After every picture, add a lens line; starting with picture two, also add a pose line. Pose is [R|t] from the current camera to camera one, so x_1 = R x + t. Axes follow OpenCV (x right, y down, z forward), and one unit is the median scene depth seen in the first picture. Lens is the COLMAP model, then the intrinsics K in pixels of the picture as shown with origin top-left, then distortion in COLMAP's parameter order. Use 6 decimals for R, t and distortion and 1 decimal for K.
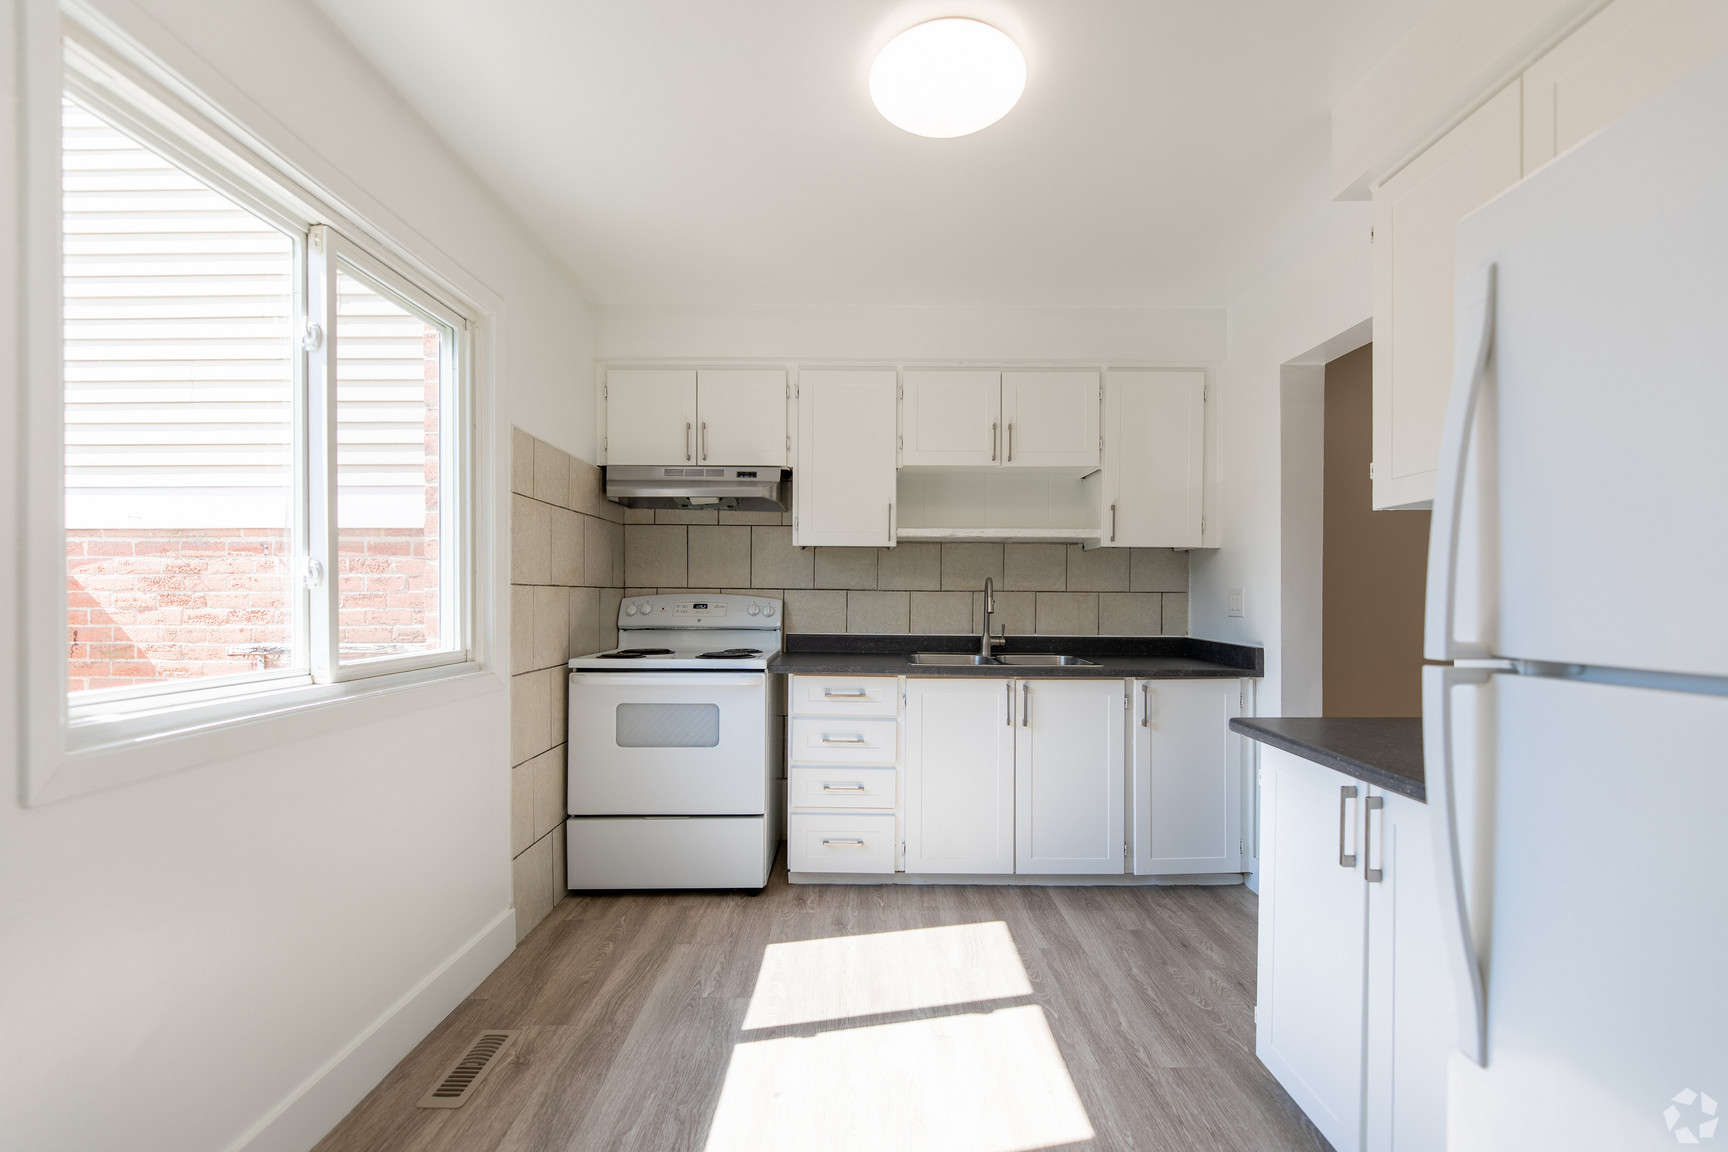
lens RADIAL K [[704.2, 0, 860.1], [0, 704.2, 586.0], [0, 0, 1]] dist [0.001675, 0.000152]
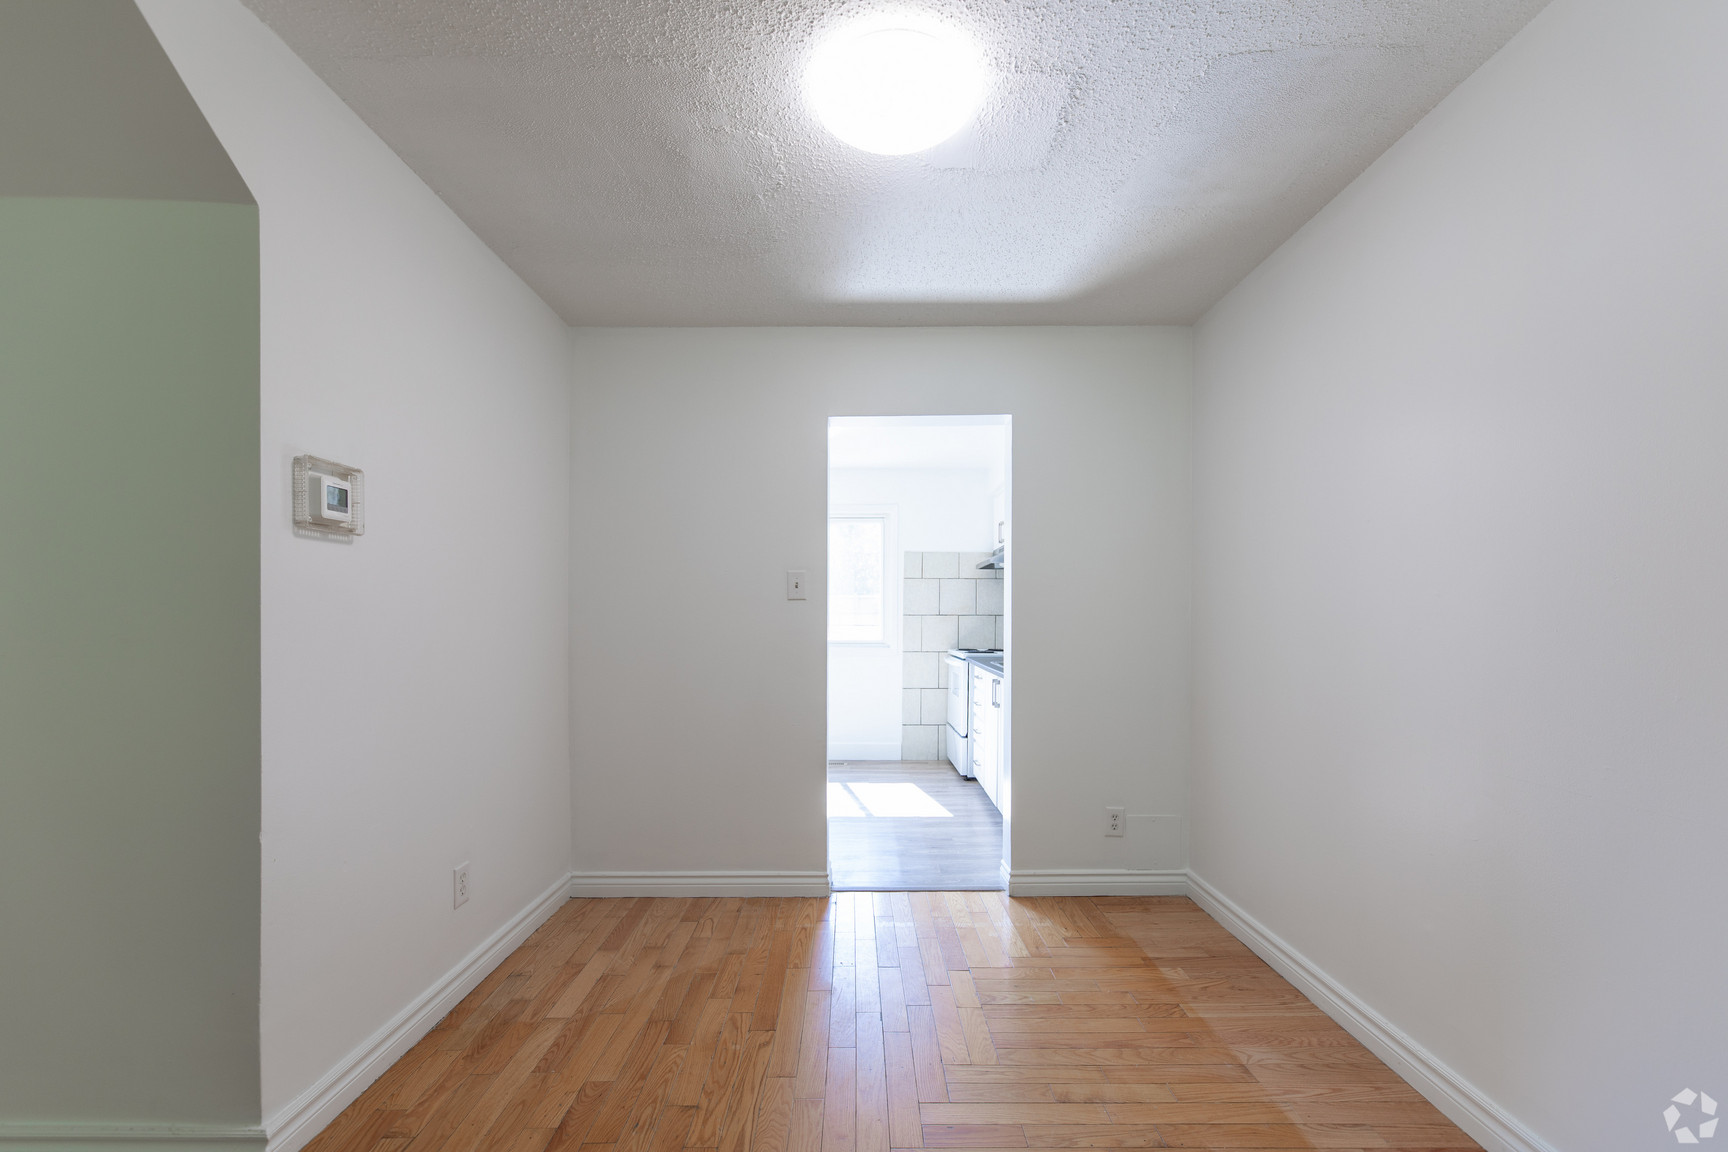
lens RADIAL K [[704.2, 0, 850.2], [0, 704.2, 592.8], [0, 0, 1]] dist [0.001675, 0.000152]
pose [[0.022639, -0.012328, -0.999668, 0.796562], [0.019234, 0.999744, -0.011894, -0.022078], [0.999559, -0.018958, 0.022870, 0.299868]]
